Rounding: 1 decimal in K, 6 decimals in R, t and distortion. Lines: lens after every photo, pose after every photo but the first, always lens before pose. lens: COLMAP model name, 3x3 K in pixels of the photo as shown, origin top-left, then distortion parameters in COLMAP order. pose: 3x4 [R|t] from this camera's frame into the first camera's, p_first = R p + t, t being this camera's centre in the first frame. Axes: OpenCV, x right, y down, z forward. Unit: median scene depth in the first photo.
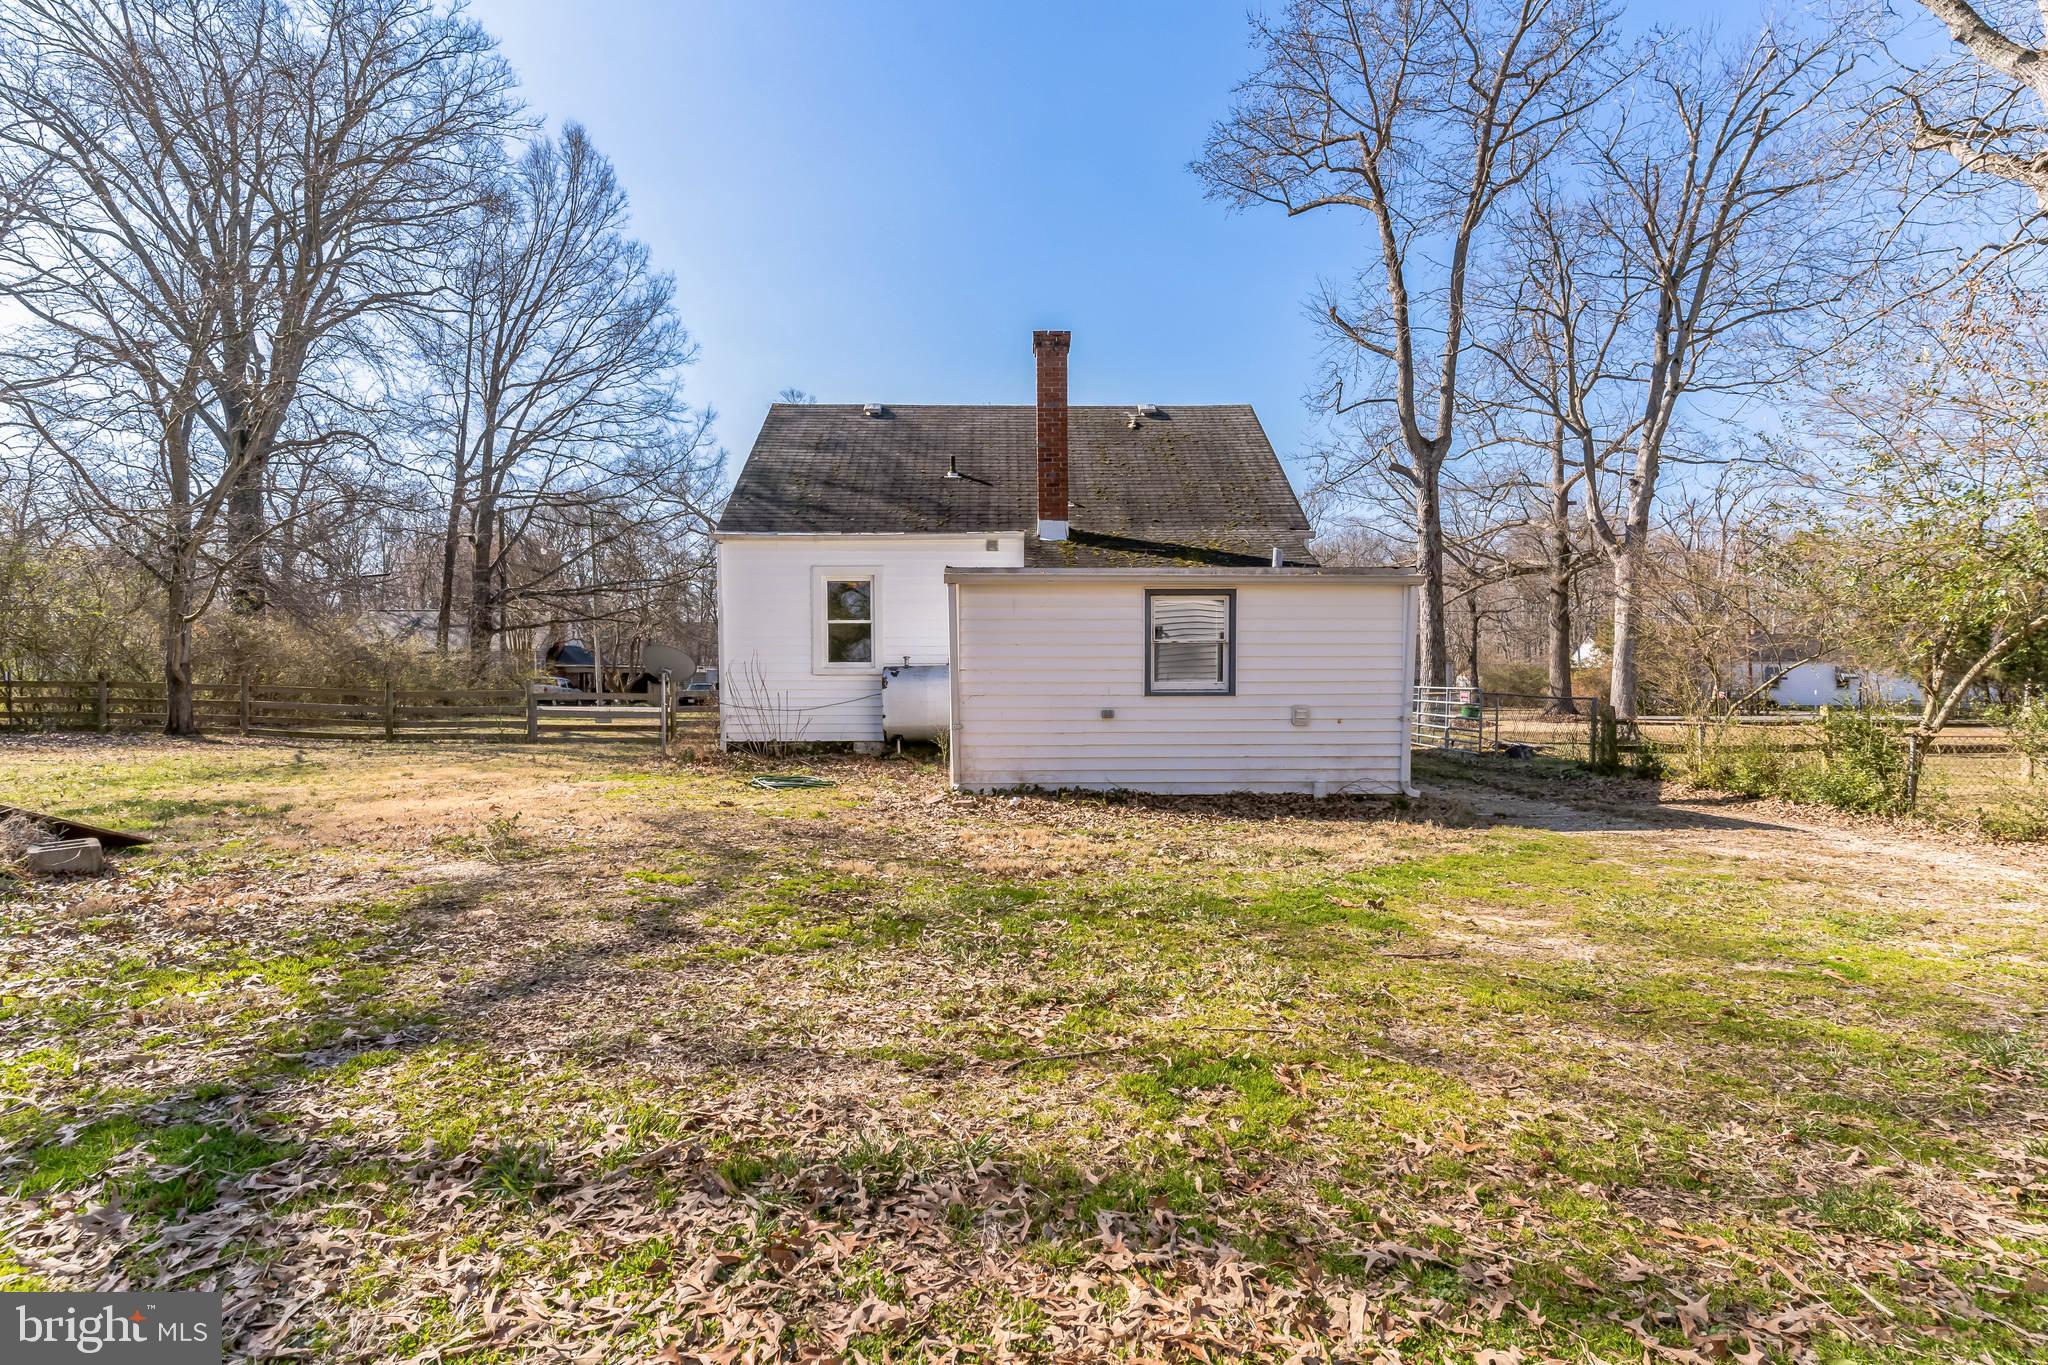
lens RADIAL K [[959.8, 0, 1026.7], [0, 959.8, 684.1], [0, 0, 1]] dist [-0.000115, -0.001227]
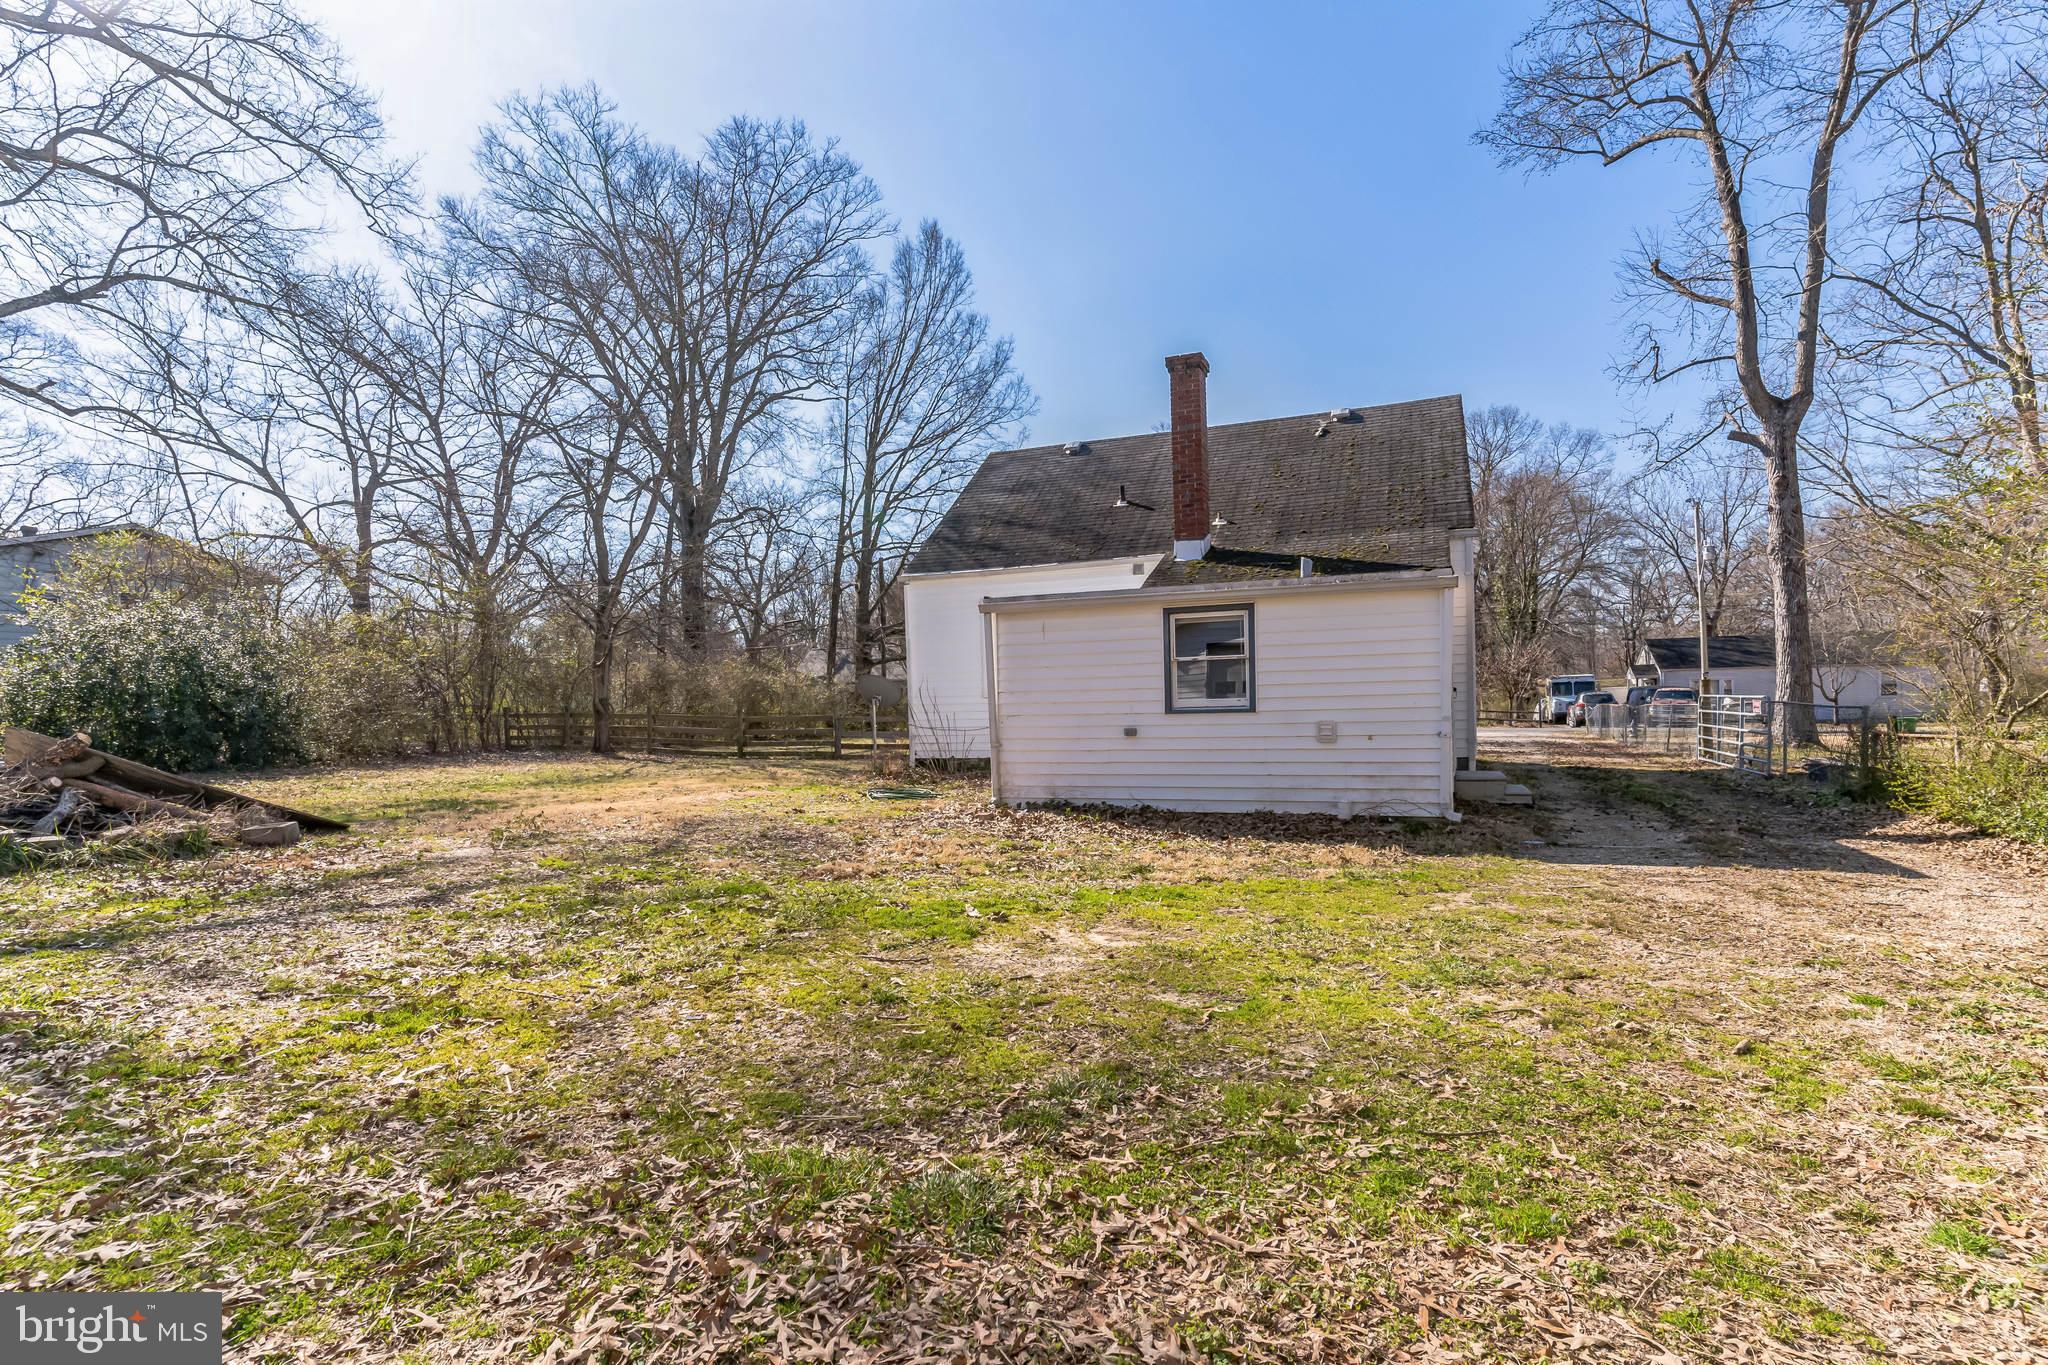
lens RADIAL K [[959.8, 0, 1111.6], [0, 959.8, 693.6], [0, 0, 1]] dist [-0.000115, -0.001227]
pose [[0.930727, -0.021821, -0.365064, 0.256739], [0.018403, 0.999748, -0.012840, 0.001838], [0.365252, 0.005233, 0.930894, 0.022618]]
